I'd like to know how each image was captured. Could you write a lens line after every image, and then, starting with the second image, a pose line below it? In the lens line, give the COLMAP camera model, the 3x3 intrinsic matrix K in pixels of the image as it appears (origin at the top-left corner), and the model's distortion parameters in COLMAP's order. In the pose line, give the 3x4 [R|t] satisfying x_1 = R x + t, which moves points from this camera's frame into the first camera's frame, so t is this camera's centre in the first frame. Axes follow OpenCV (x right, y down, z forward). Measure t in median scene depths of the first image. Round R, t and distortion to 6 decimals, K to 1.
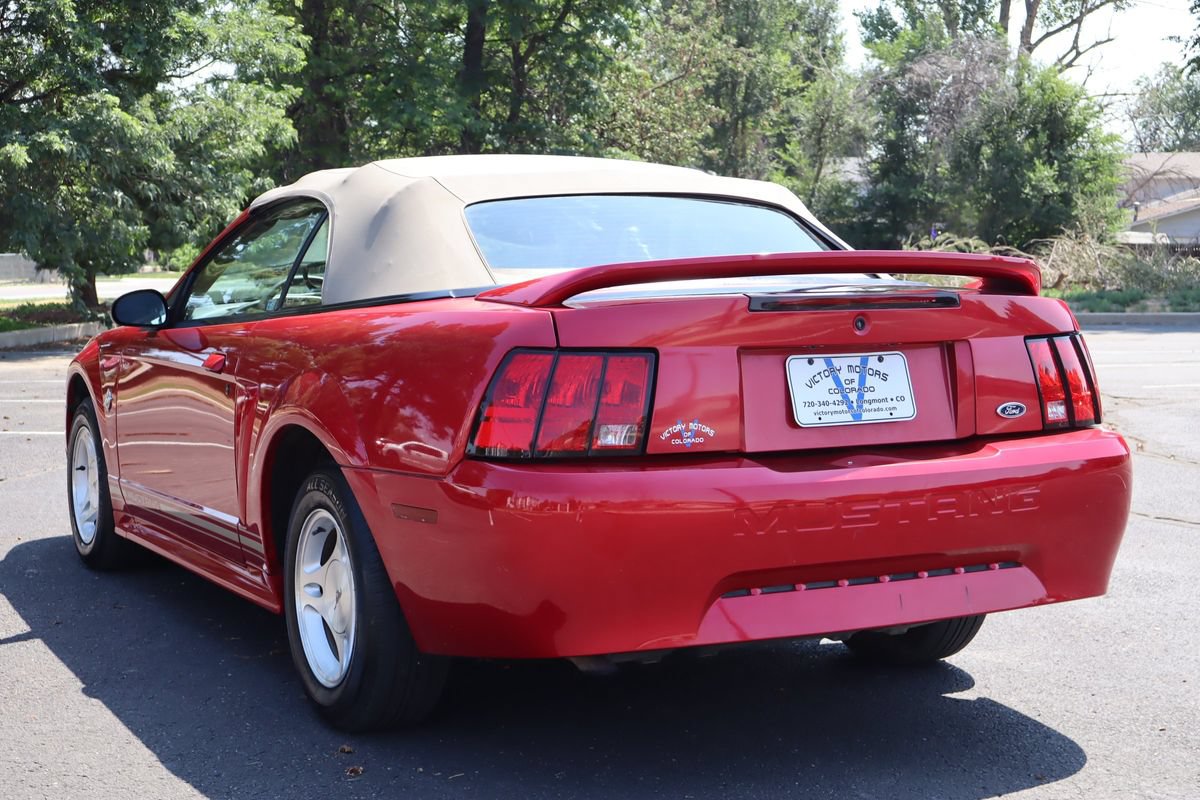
lens RADIAL K [[1881.2, 0, 600.0], [0, 1881.2, 400.0], [0, 0, 1]] dist [-0.008141, 0.035248]
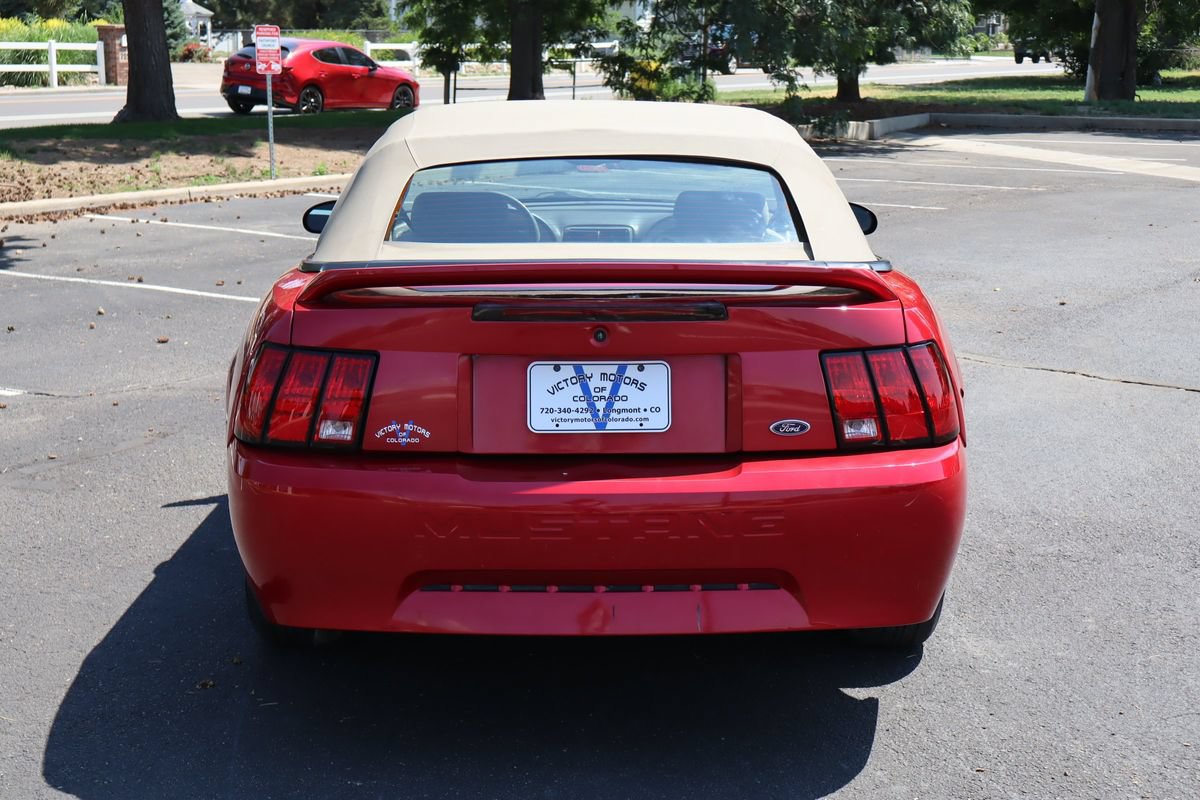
lens RADIAL K [[1881.2, 0, 600.0], [0, 1881.2, 400.0], [0, 0, 1]] dist [-0.008141, 0.035248]
pose [[0.892844, 0.095318, -0.440163, 0.576456], [-0.040815, 0.990450, 0.131692, -0.136902], [0.448512, -0.099615, 0.888208, 0.104743]]
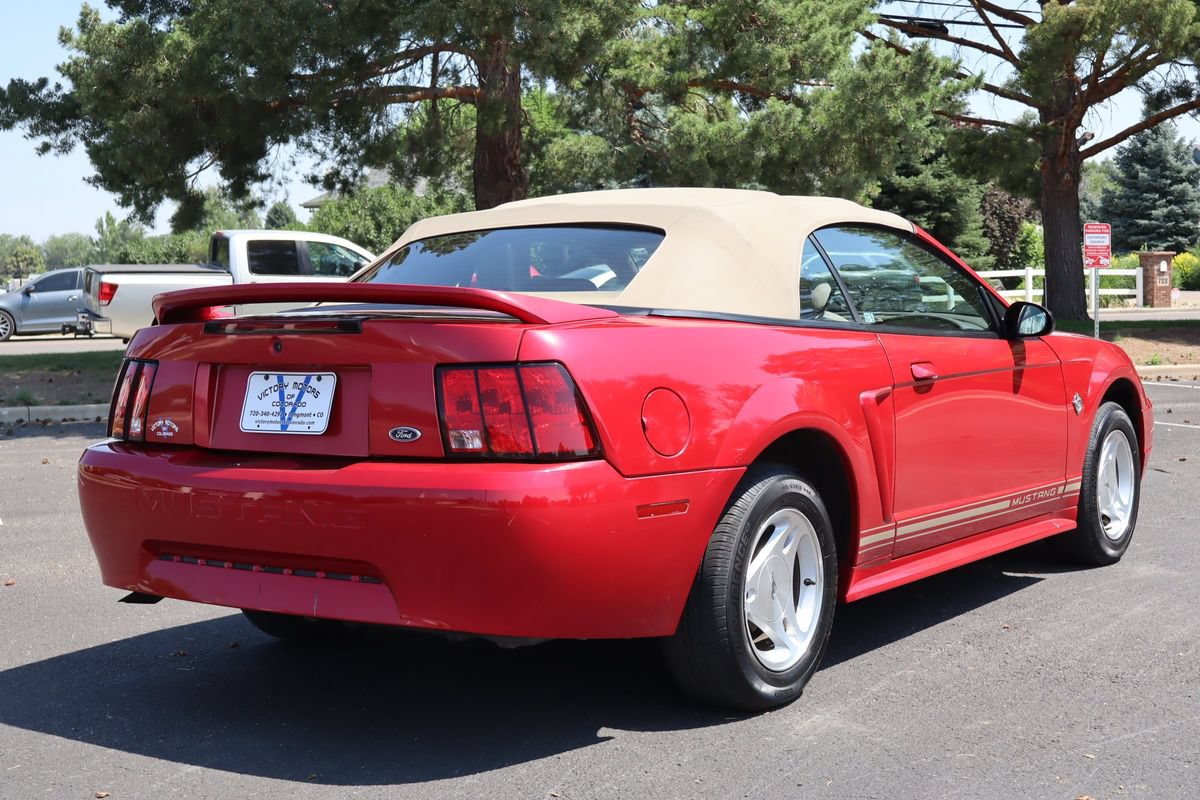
lens RADIAL K [[1731.8, 0, 600.0], [0, 1731.8, 400.0], [0, 0, 1]] dist [-0.004899, -0.004856]
pose [[0.457375, 0.056422, -0.887482, 1.155280], [-0.049195, 0.998062, 0.038099, -0.057166], [0.887912, 0.026234, 0.459265, 0.682574]]
